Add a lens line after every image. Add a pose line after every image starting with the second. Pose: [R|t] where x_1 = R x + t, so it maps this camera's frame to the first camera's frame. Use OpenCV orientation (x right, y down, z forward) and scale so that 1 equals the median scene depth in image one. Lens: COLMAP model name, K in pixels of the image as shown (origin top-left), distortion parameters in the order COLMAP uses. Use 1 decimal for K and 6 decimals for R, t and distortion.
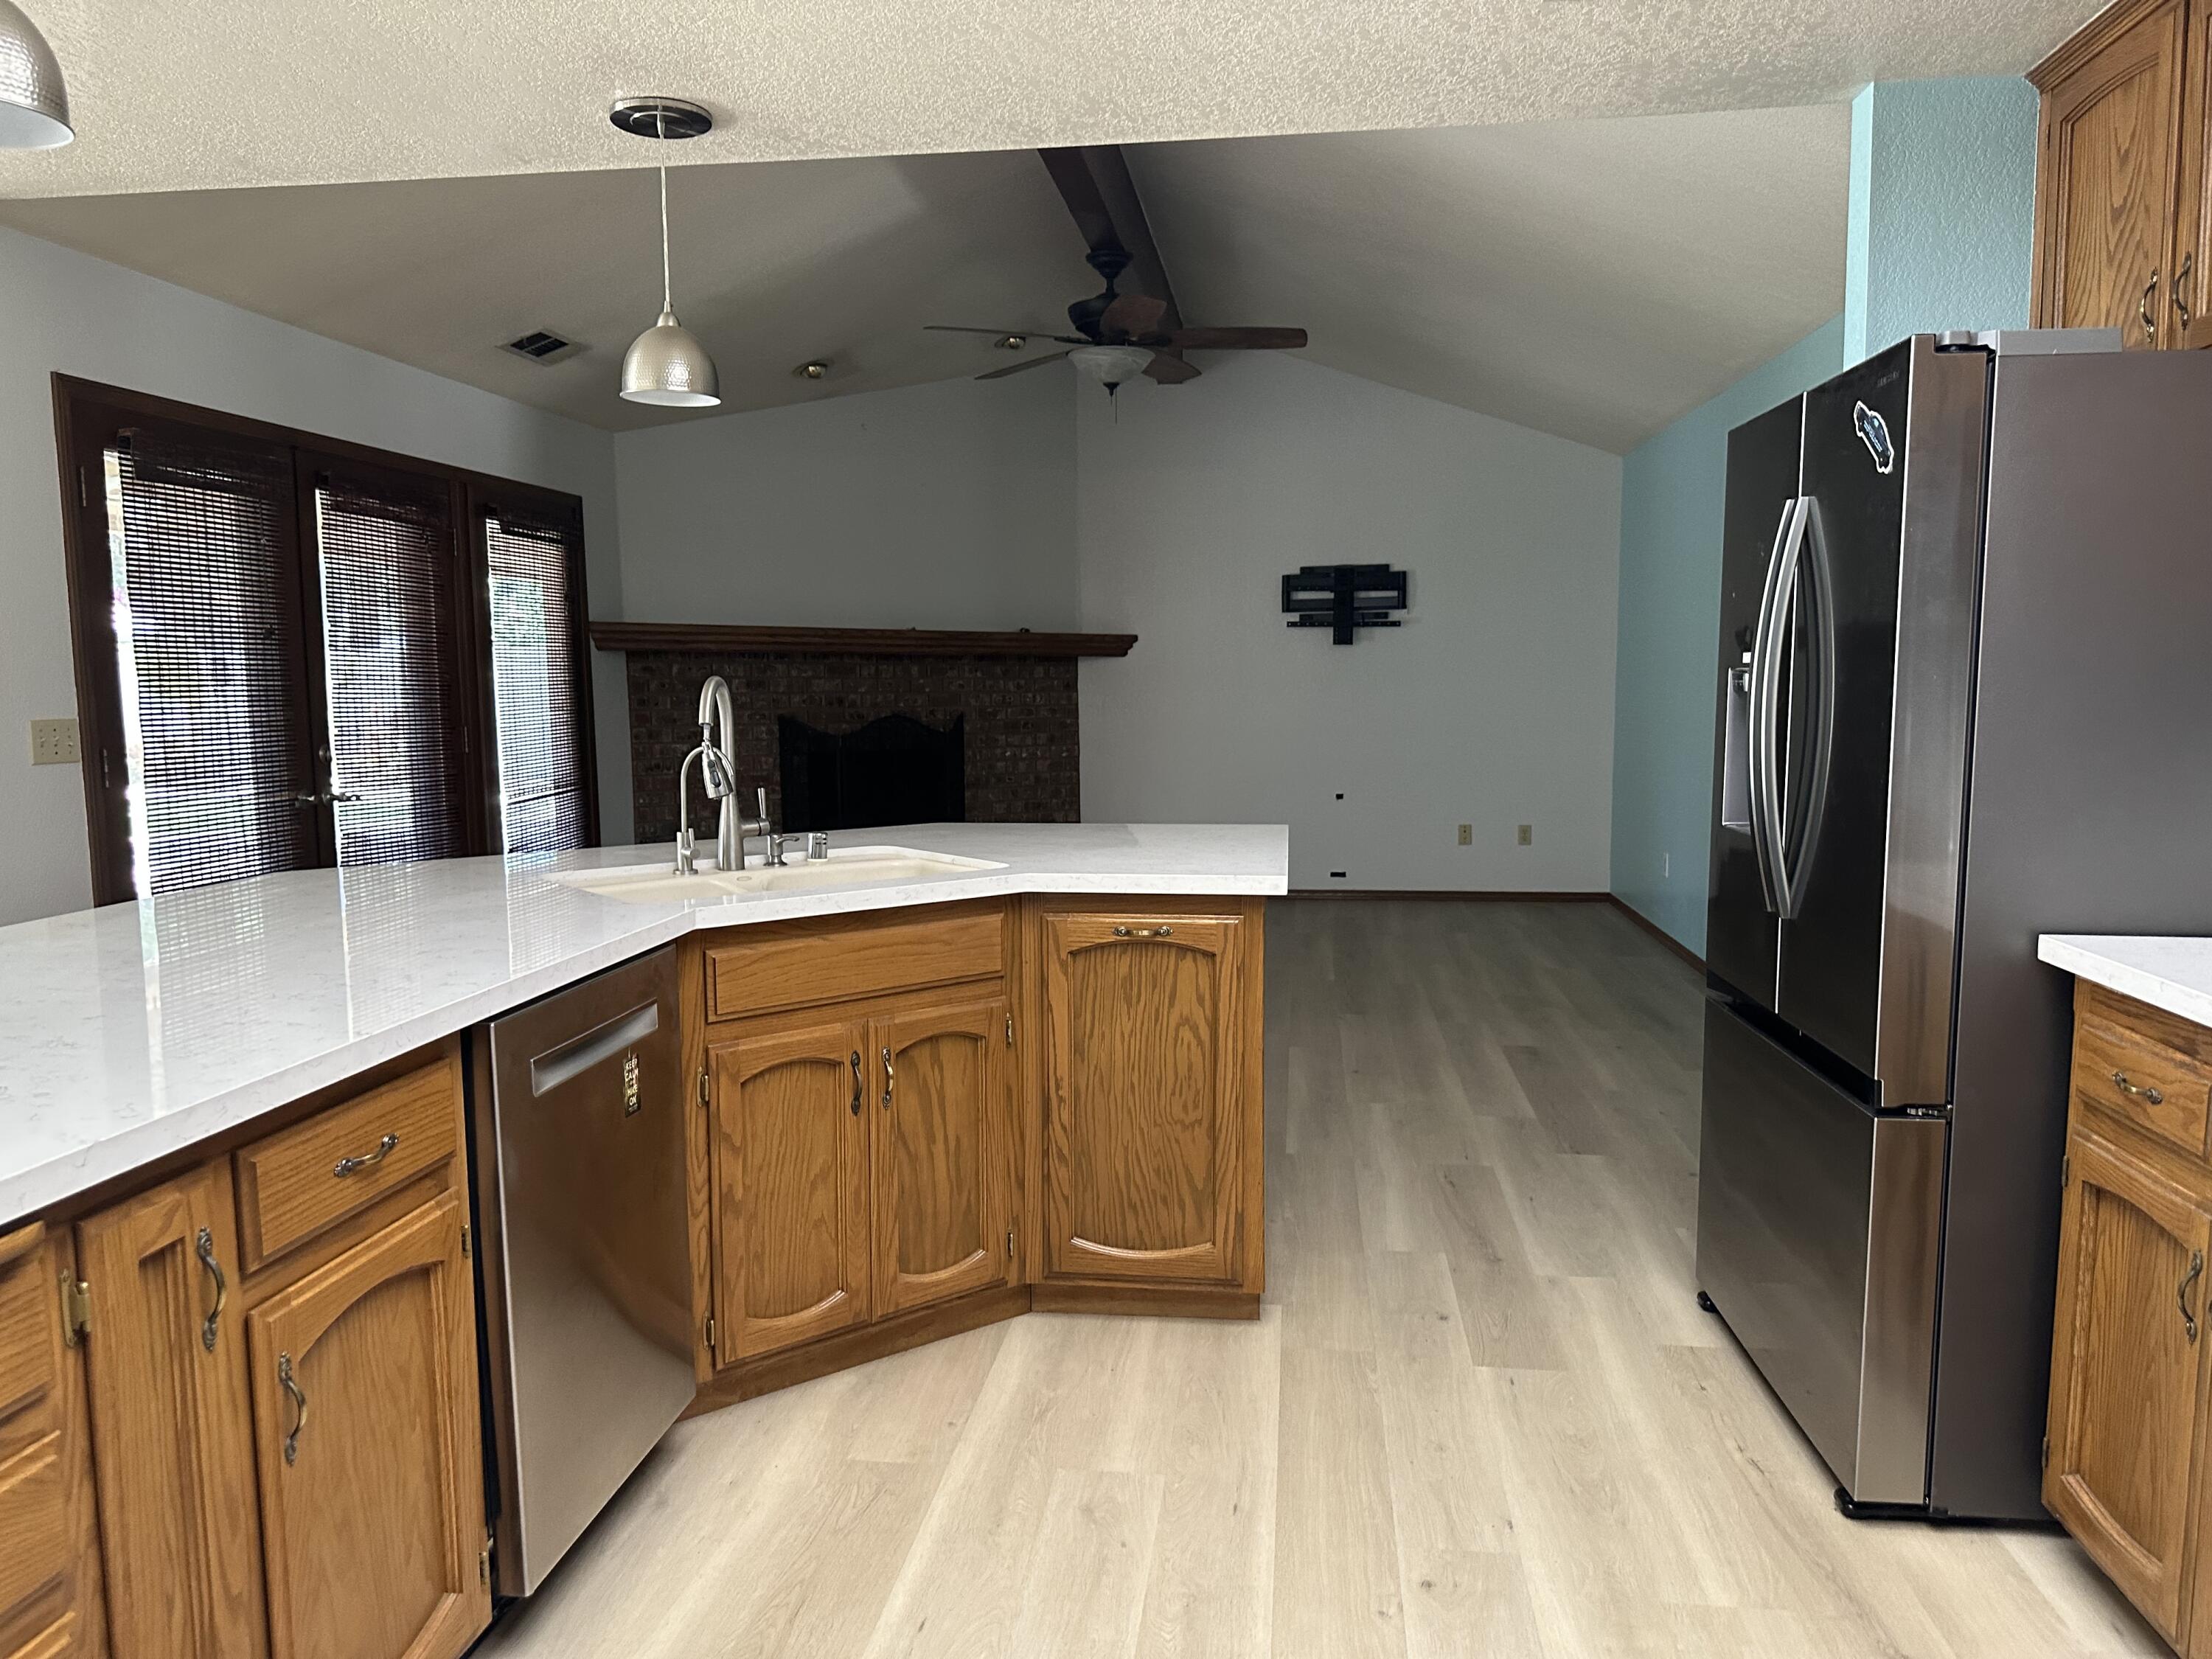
lens RADIAL K [[1542.8, 0, 1108.9], [0, 1542.8, 851.3], [0, 0, 1]] dist [0.085604, -0.117734]
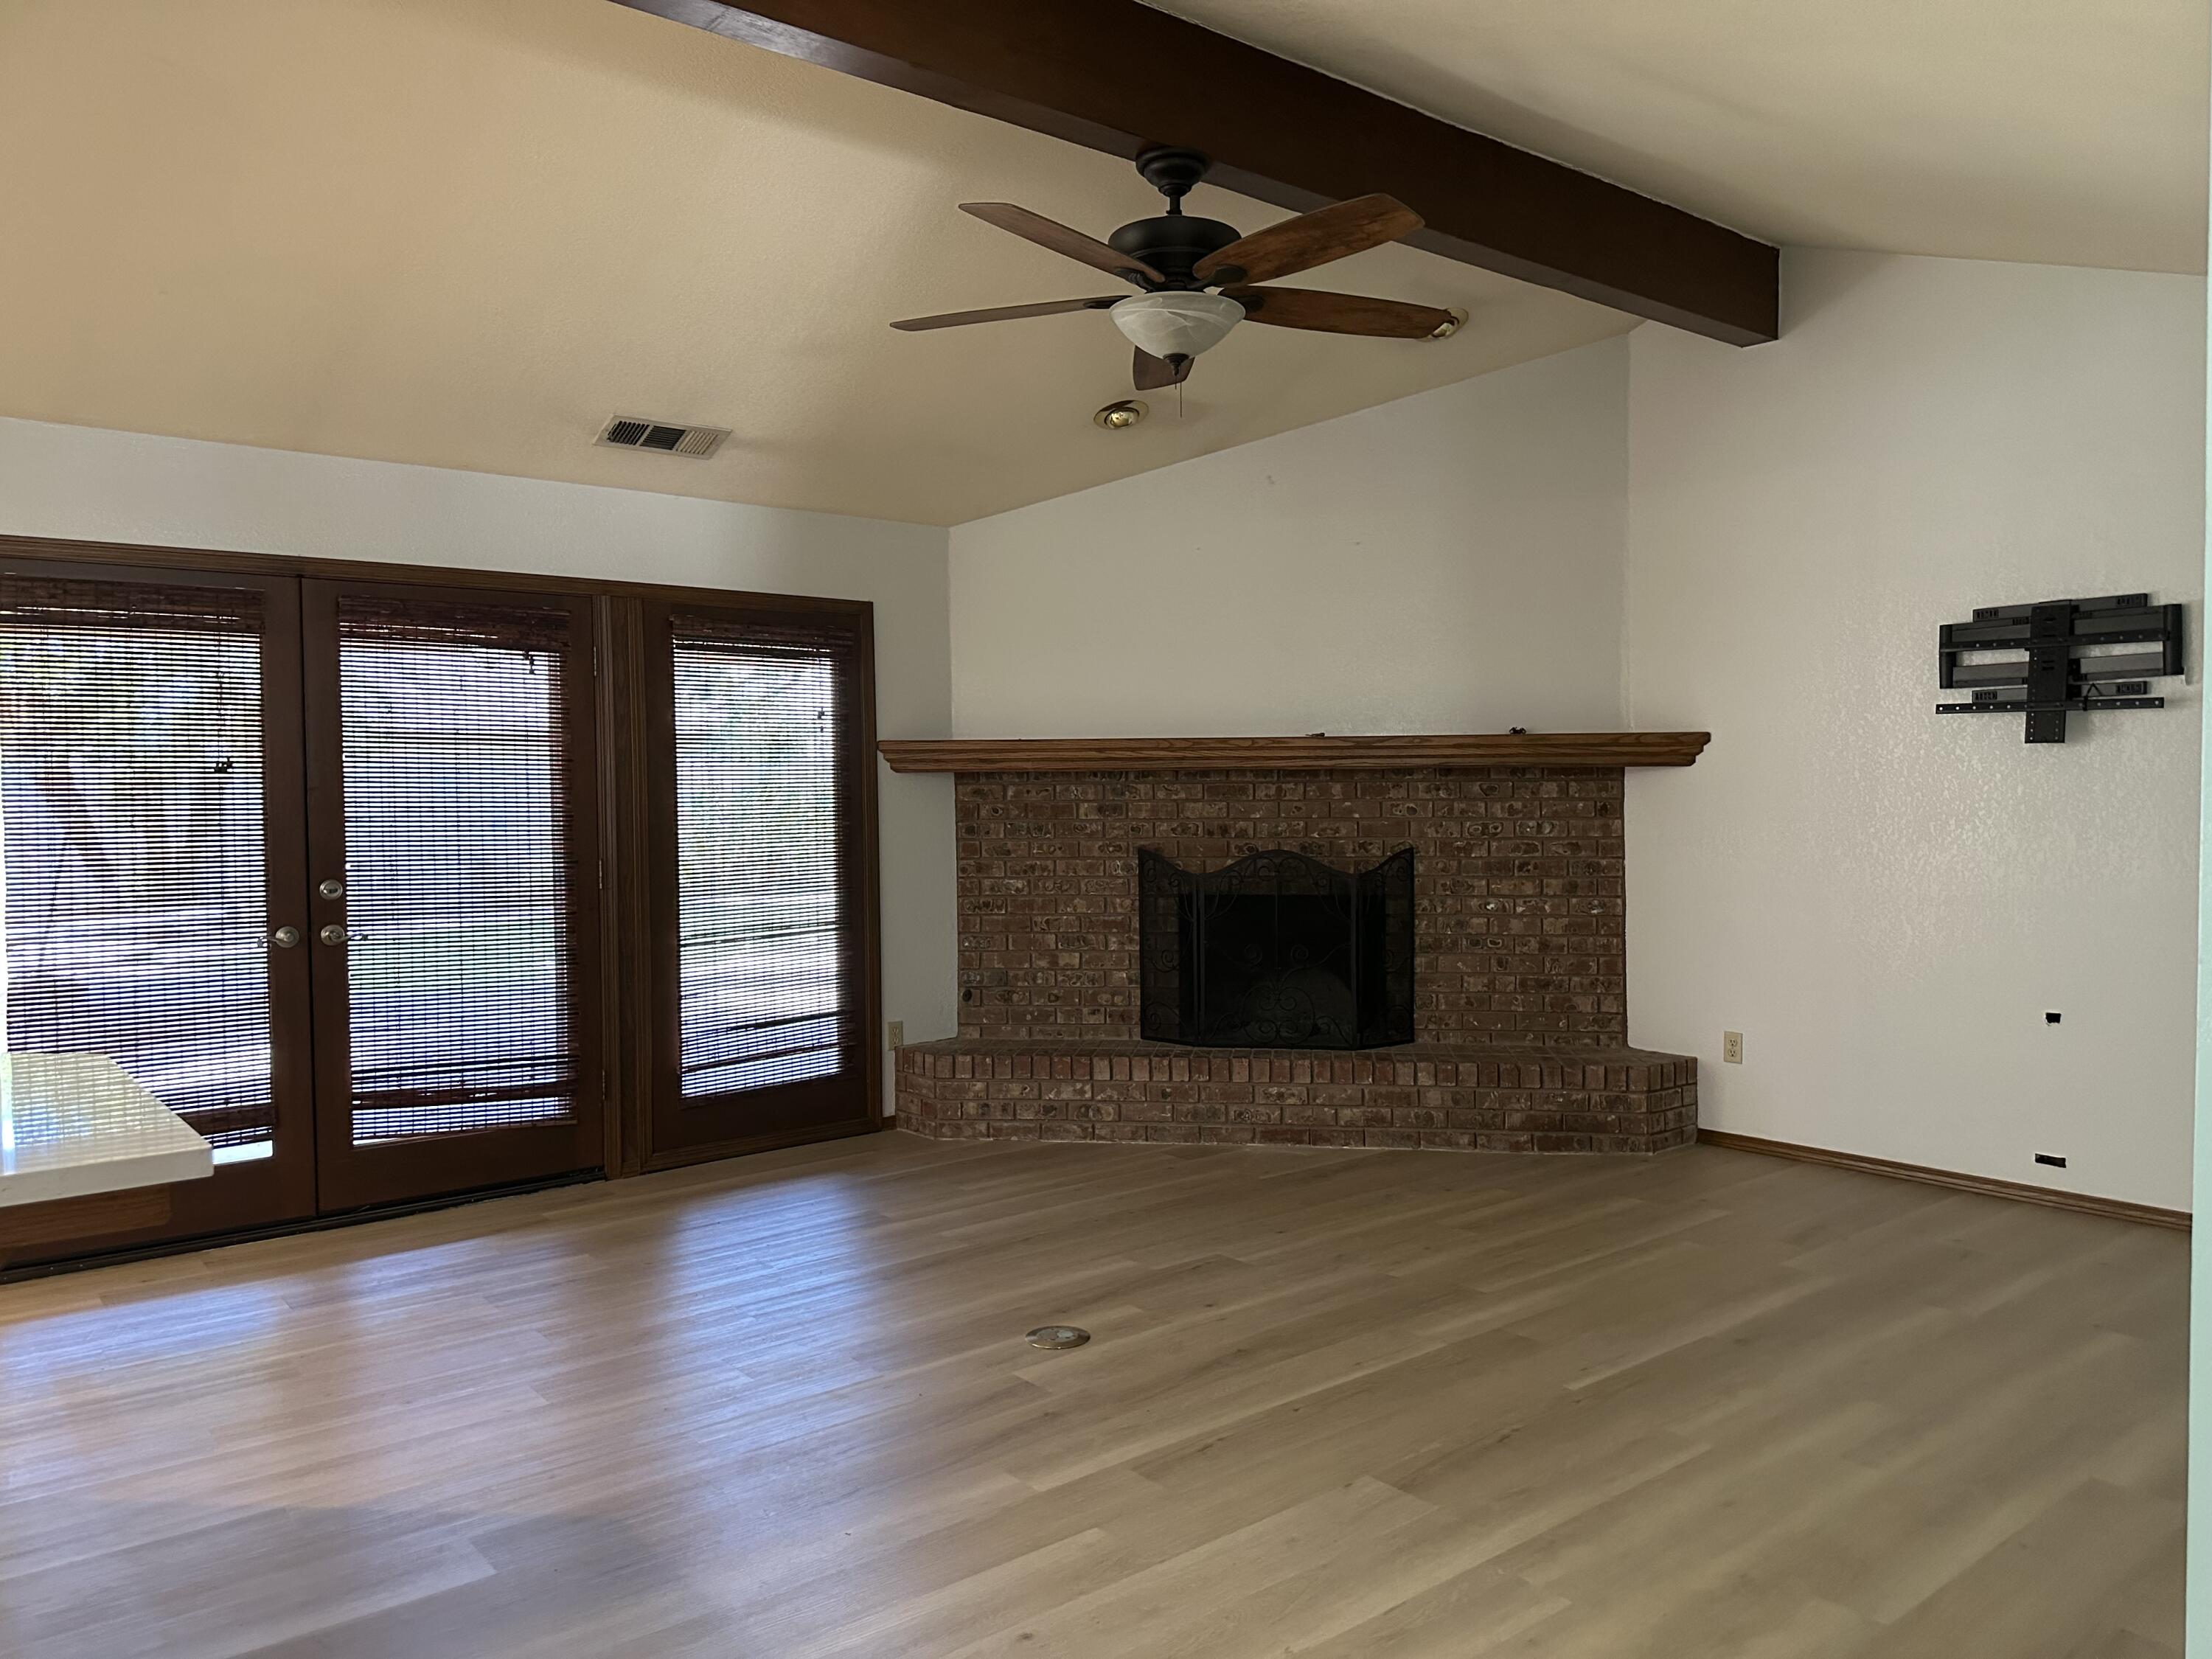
lens RADIAL K [[1542.8, 0, 1096.0], [0, 1542.8, 829.4], [0, 0, 1]] dist [0.085604, -0.117734]
pose [[0.717772, 0.020585, -0.695974, 0.297274], [-0.072102, 0.996387, -0.044891, -0.053862], [0.692535, 0.082402, 0.716663, 0.370886]]
